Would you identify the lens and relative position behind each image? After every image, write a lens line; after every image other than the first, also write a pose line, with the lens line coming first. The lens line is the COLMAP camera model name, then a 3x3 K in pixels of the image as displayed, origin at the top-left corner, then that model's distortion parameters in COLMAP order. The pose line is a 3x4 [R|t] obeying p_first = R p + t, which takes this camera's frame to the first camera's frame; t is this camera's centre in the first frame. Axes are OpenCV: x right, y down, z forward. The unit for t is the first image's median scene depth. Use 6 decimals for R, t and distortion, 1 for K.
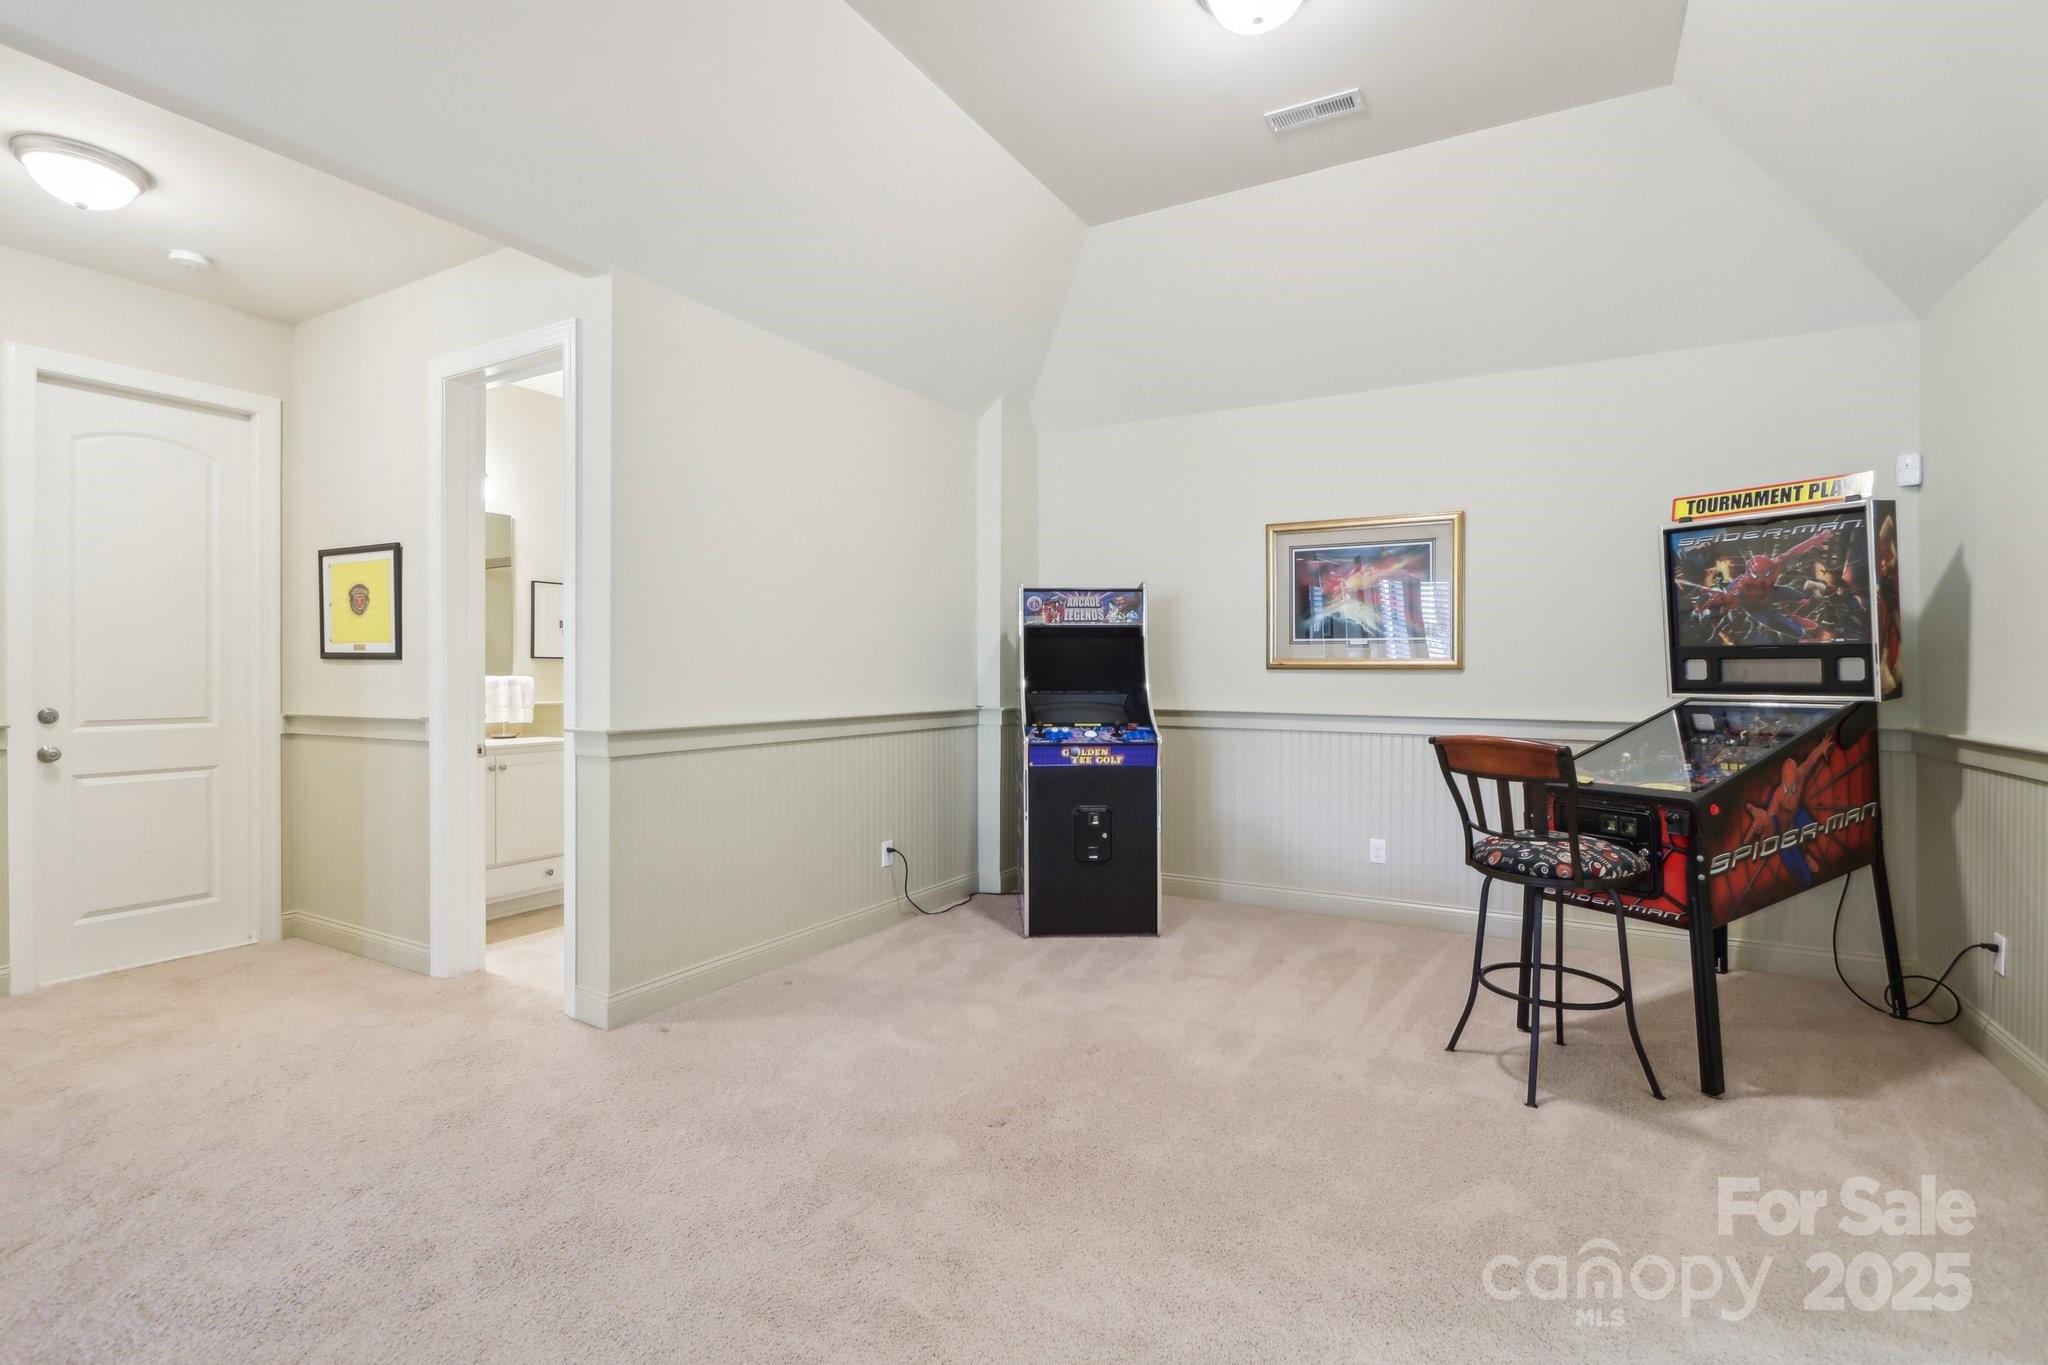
lens RADIAL K [[950.1, 0, 1014.4], [0, 950.1, 675.9], [0, 0, 1]] dist [-0.016115, -0.000193]
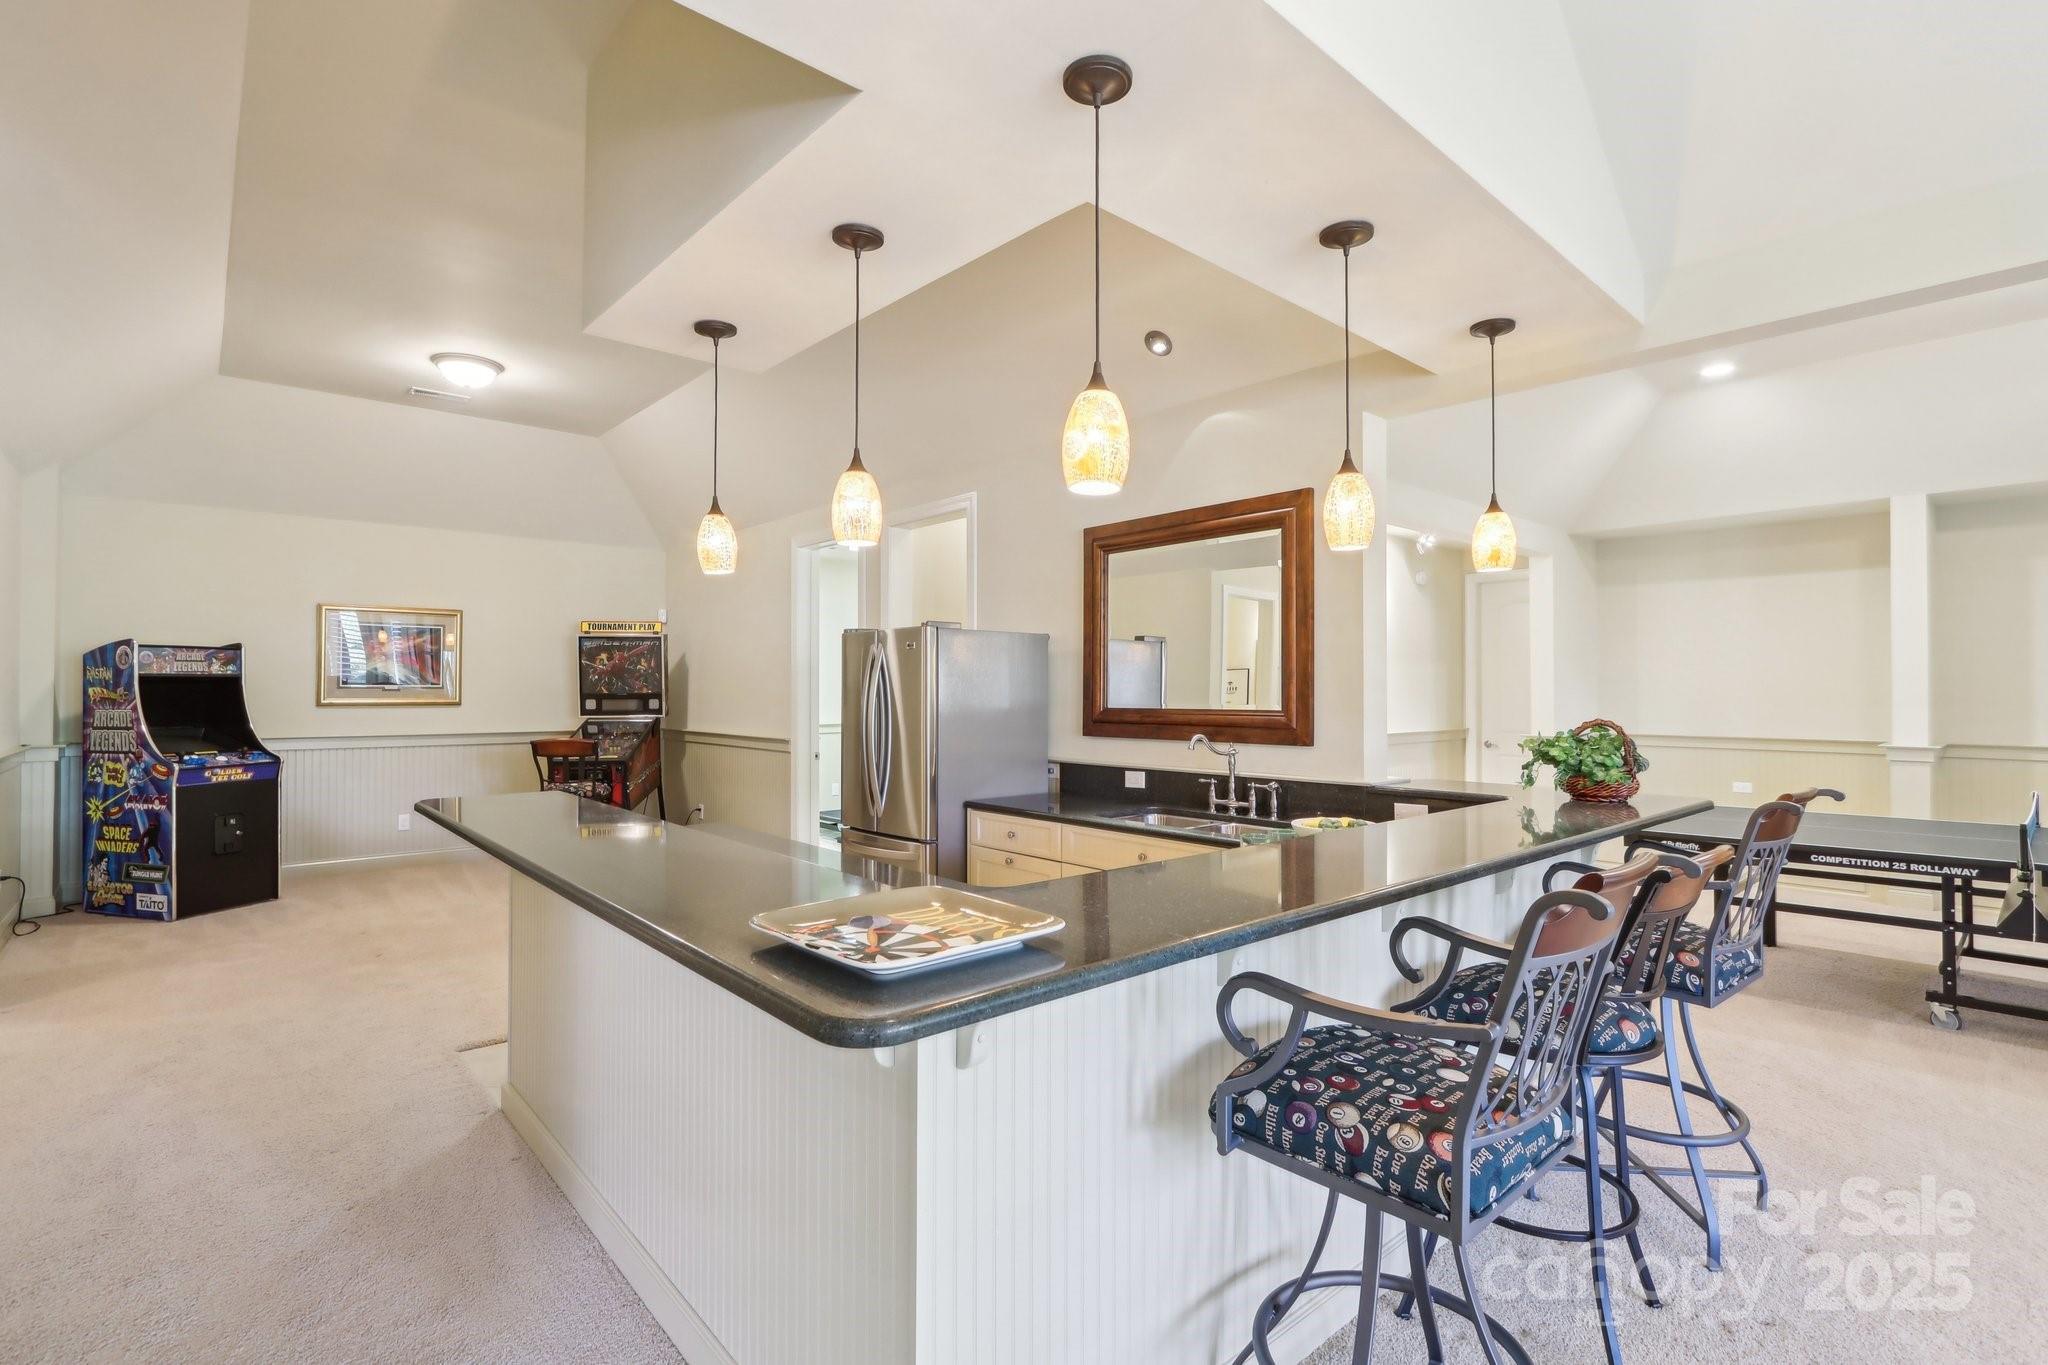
lens RADIAL K [[950.1, 0, 1014.4], [0, 950.1, 675.9], [0, 0, 1]] dist [-0.016115, -0.000193]
pose [[0.323581, 0.009685, 0.946151, -0.858323], [0.005416, 0.999912, -0.012087, -0.034901], [-0.946185, 0.009036, 0.323500, -0.508476]]
